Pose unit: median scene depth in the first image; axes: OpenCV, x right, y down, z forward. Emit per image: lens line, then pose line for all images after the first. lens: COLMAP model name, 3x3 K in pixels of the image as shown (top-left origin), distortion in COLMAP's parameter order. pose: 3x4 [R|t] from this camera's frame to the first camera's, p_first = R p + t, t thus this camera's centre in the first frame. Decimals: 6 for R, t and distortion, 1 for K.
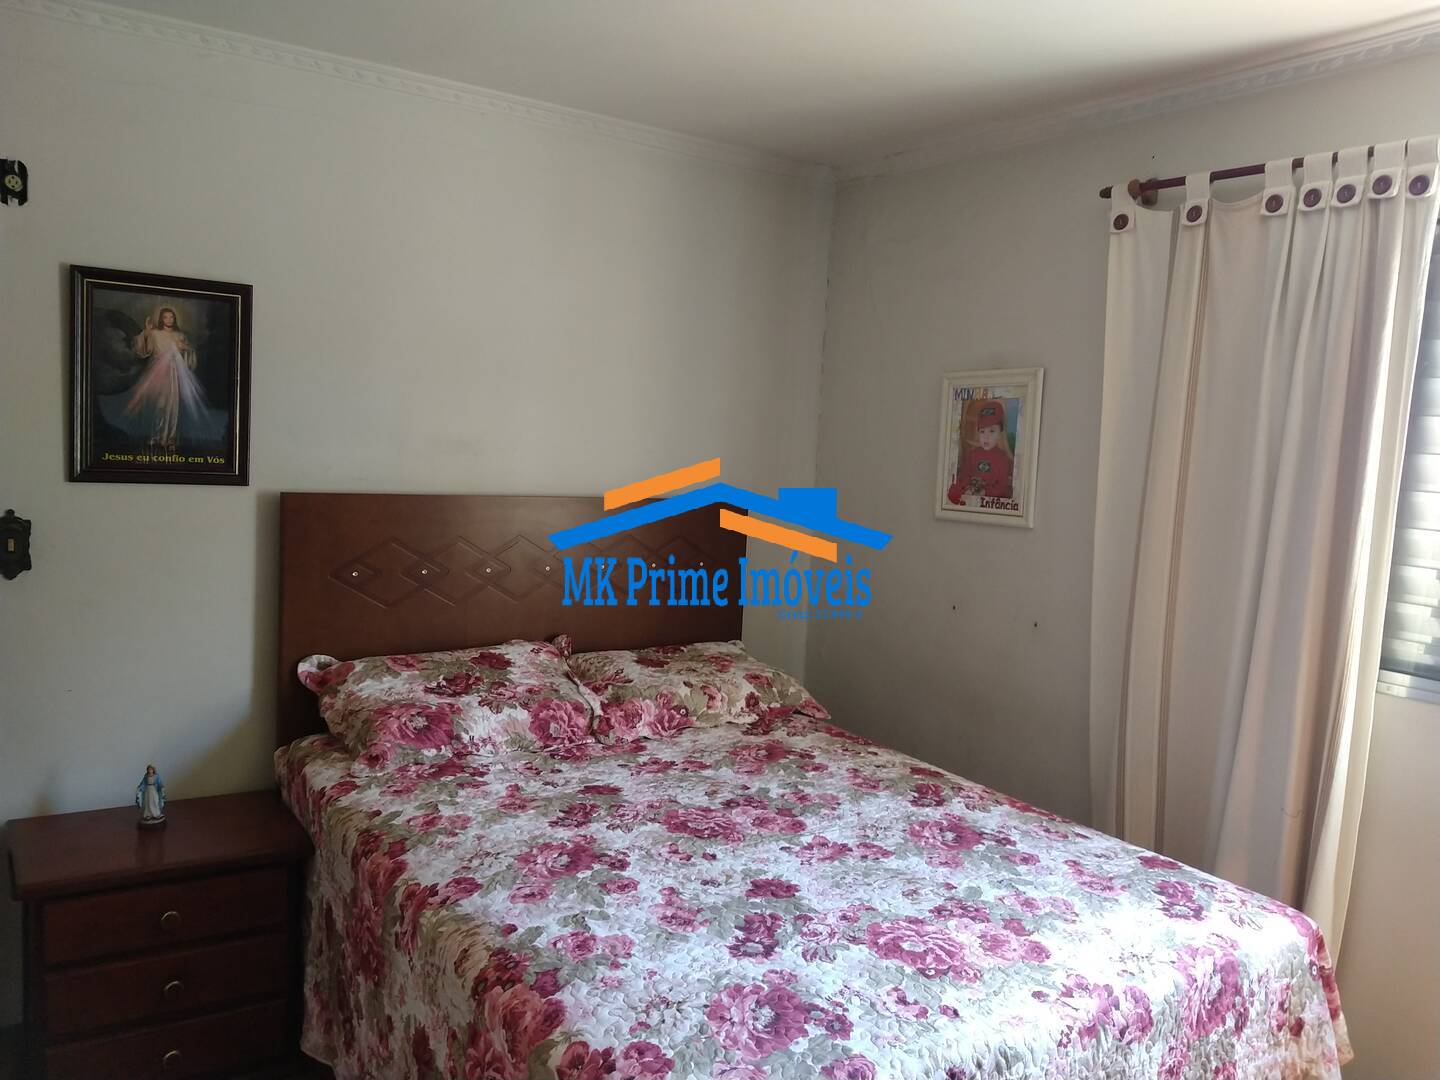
lens RADIAL K [[1098.6, 0, 720.0], [0, 1098.6, 540.0], [0, 0, 1]] dist [0.368385, -0.769548]
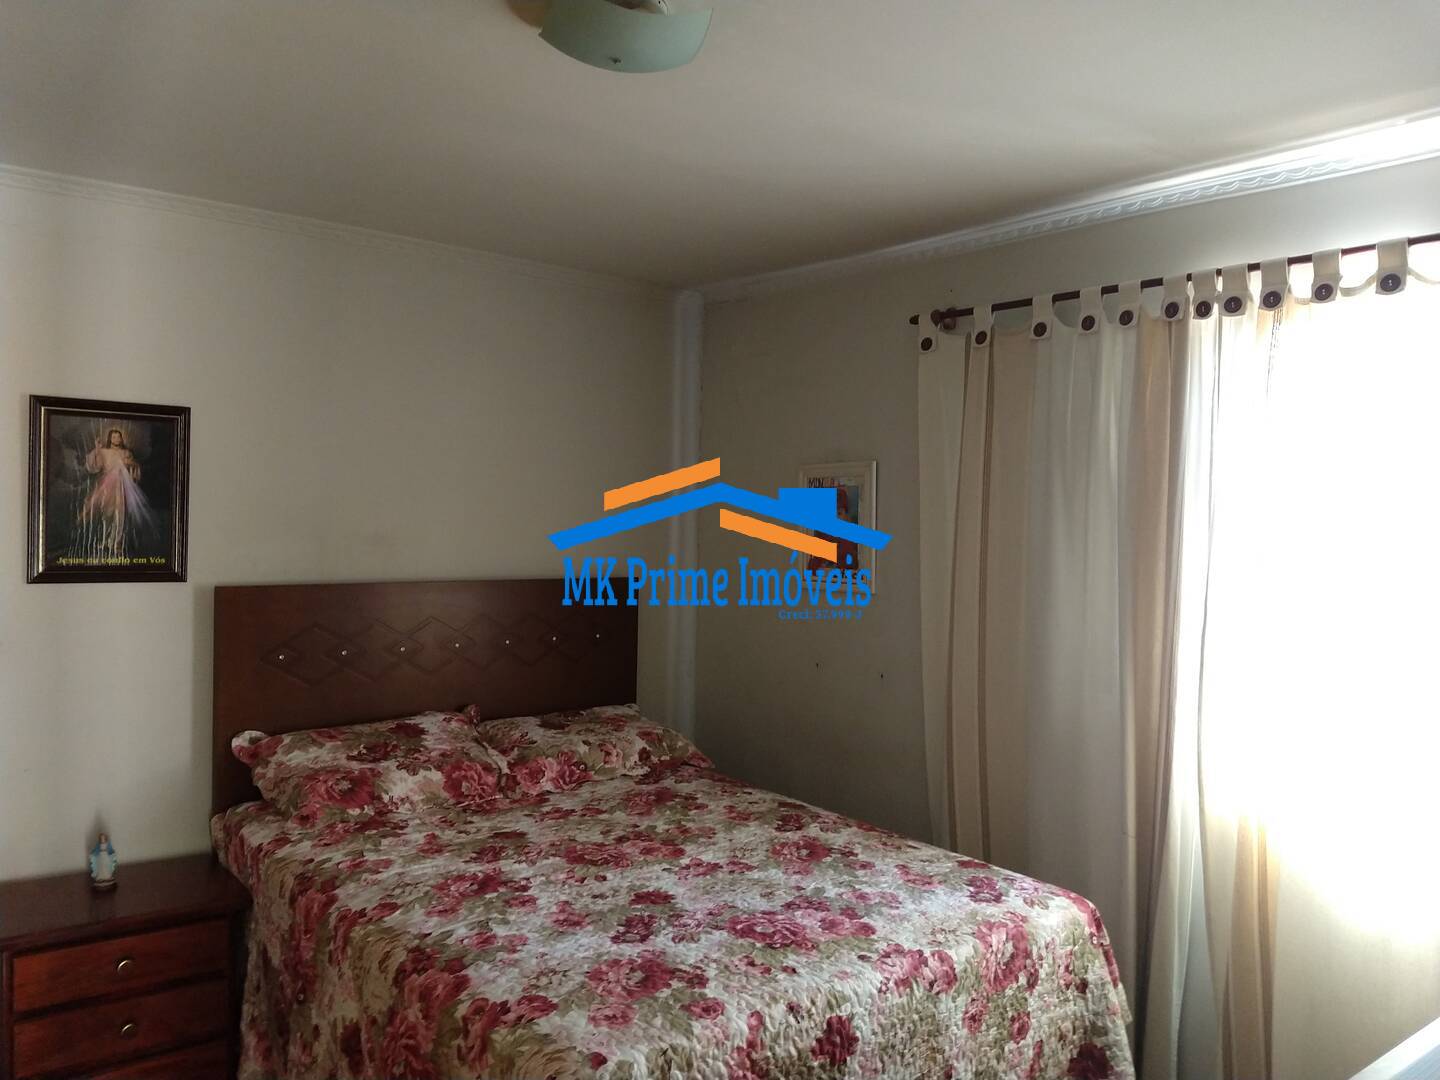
lens RADIAL K [[1095.9, 0, 713.5], [0, 1095.9, 543.3], [0, 0, 1]] dist [0.346423, -0.646799]
pose [[0.996526, -0.031189, 0.077226, 0.021875], [0.036391, 0.997096, -0.066895, 0.009349], [-0.074916, 0.069473, 0.994767, -0.175701]]
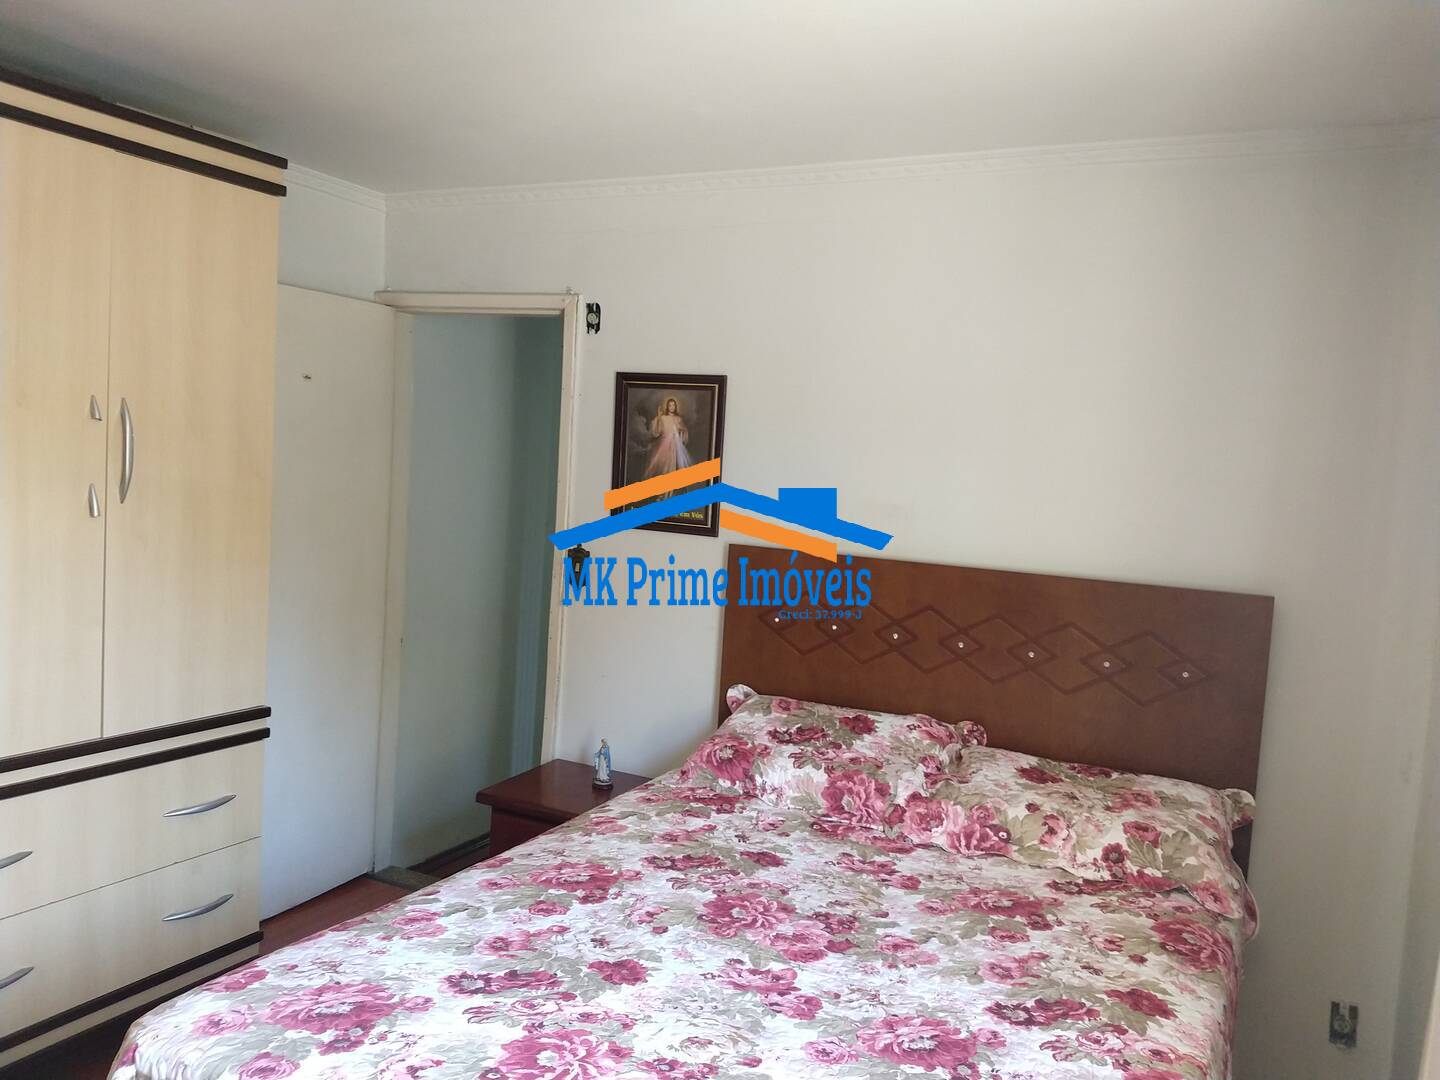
lens RADIAL K [[1109.8, 0, 717.1], [0, 1109.8, 532.3], [0, 0, 1]] dist [0.215164, -0.419980]
pose [[0.483331, 0.036583, -0.874673, 0.667455], [-0.116374, 0.992944, -0.022777, -0.026283], [0.867668, 0.112798, 0.484178, 0.439155]]
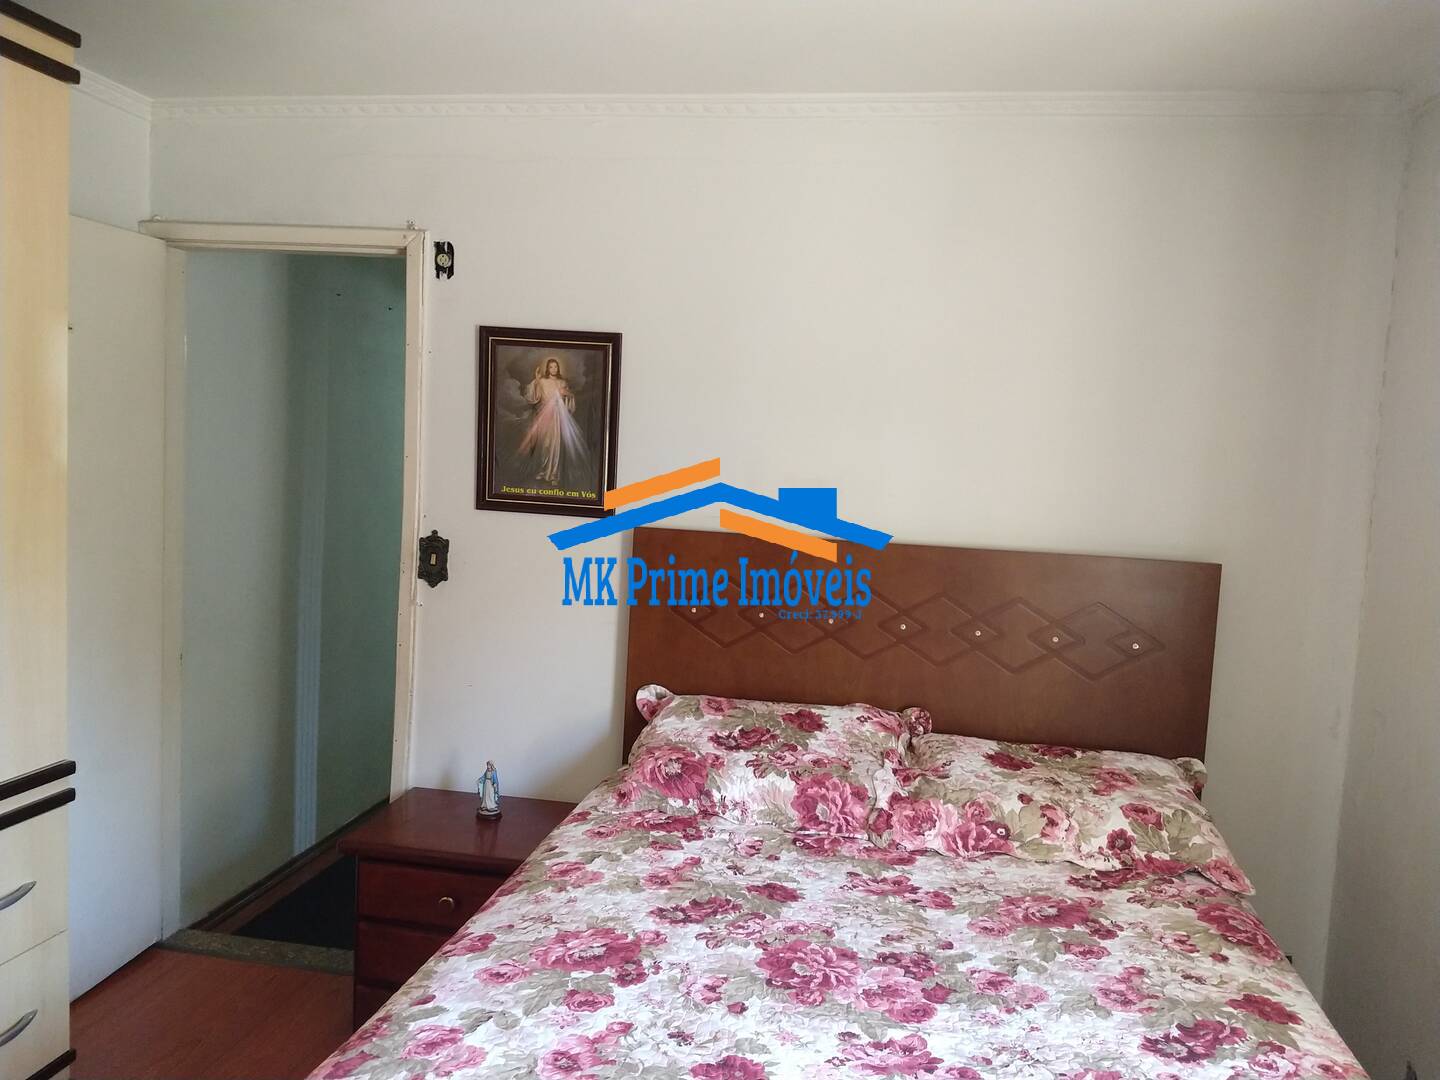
lens RADIAL K [[1109.8, 0, 717.1], [0, 1109.8, 532.3], [0, 0, 1]] dist [0.215164, -0.419980]
pose [[0.716768, 0.042218, -0.696032, 0.410072], [-0.079301, 0.996625, -0.021213, -0.020947], [0.692788, 0.070401, 0.717697, 0.328279]]
